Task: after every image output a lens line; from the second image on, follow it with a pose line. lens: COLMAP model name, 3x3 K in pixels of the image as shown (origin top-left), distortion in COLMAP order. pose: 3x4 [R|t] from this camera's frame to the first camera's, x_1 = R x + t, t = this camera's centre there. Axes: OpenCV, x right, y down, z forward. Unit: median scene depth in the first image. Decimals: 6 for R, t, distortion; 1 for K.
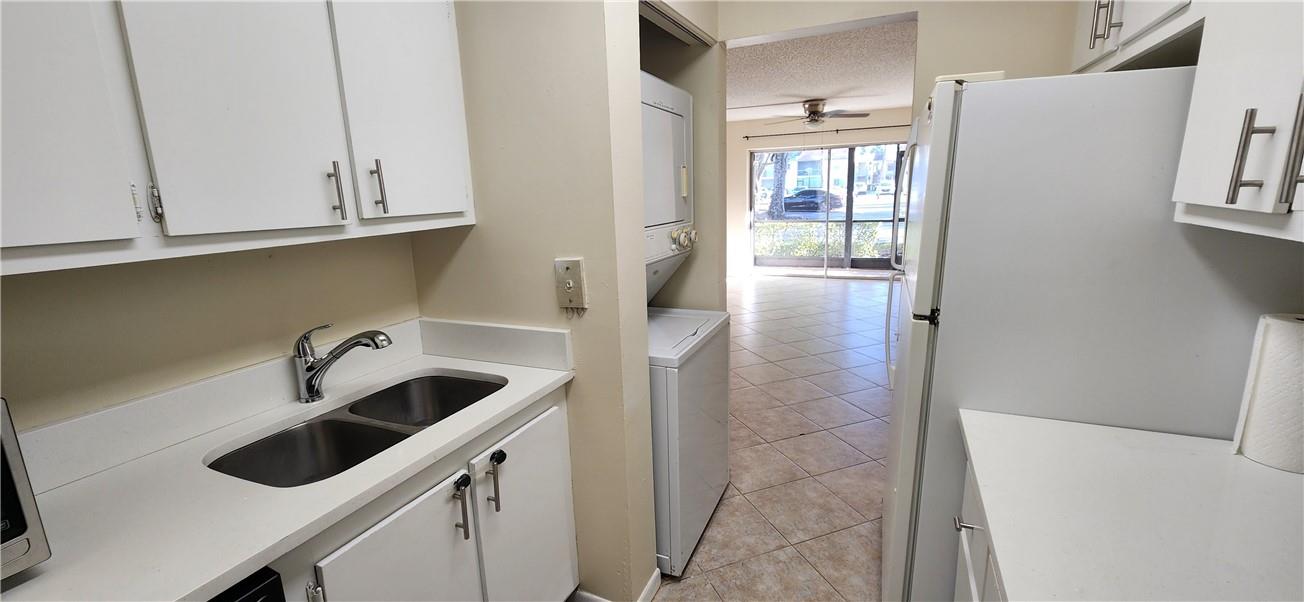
lens RADIAL K [[530.4, 0, 654.6], [0, 530.4, 299.9], [0, 0, 1]] dist [-0.000592, -0.000782]
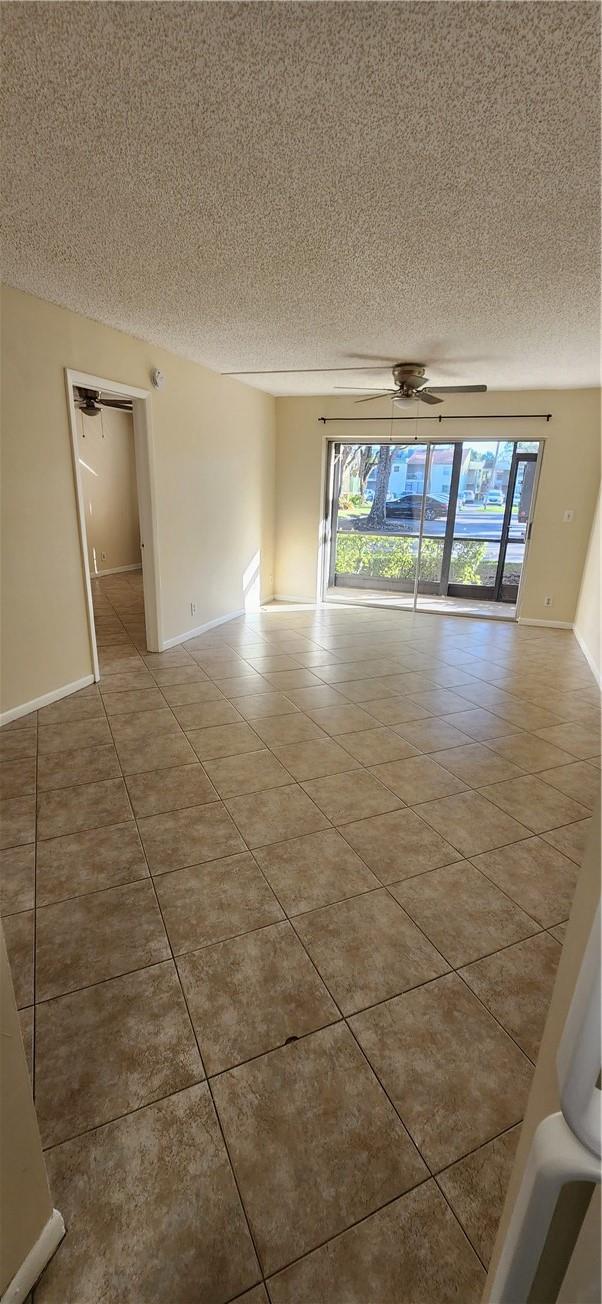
lens RADIAL K [[530.4, 0, 304.4], [0, 530.4, 653.0], [0, 0, 1]] dist [-0.000592, -0.000782]
pose [[0.995552, 0.034435, 0.087700, 0.290153], [-0.042988, 0.994300, 0.097573, -0.156156], [-0.083840, -0.100909, 0.991357, 0.702531]]
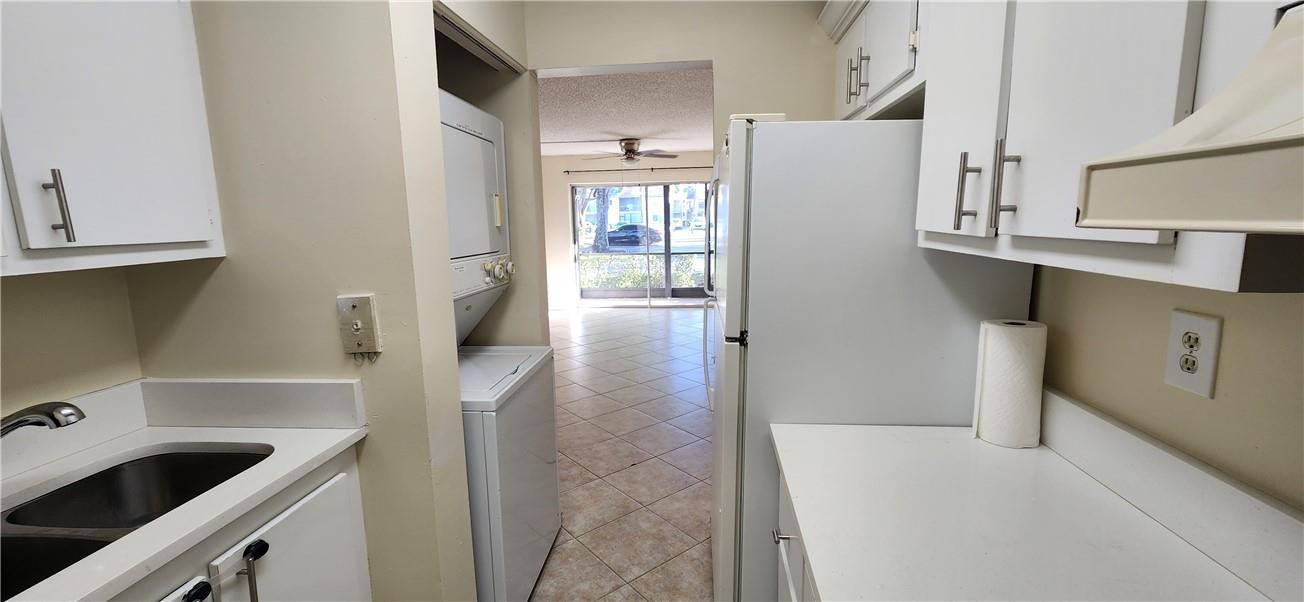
lens RADIAL K [[530.4, 0, 654.6], [0, 530.4, 299.9], [0, 0, 1]] dist [-0.000592, -0.000782]
pose [[0.948649, -0.035261, 0.314359, 0.016306], [0.055075, 0.997001, -0.054367, 0.001540], [-0.311500, 0.068889, 0.947746, 0.026021]]
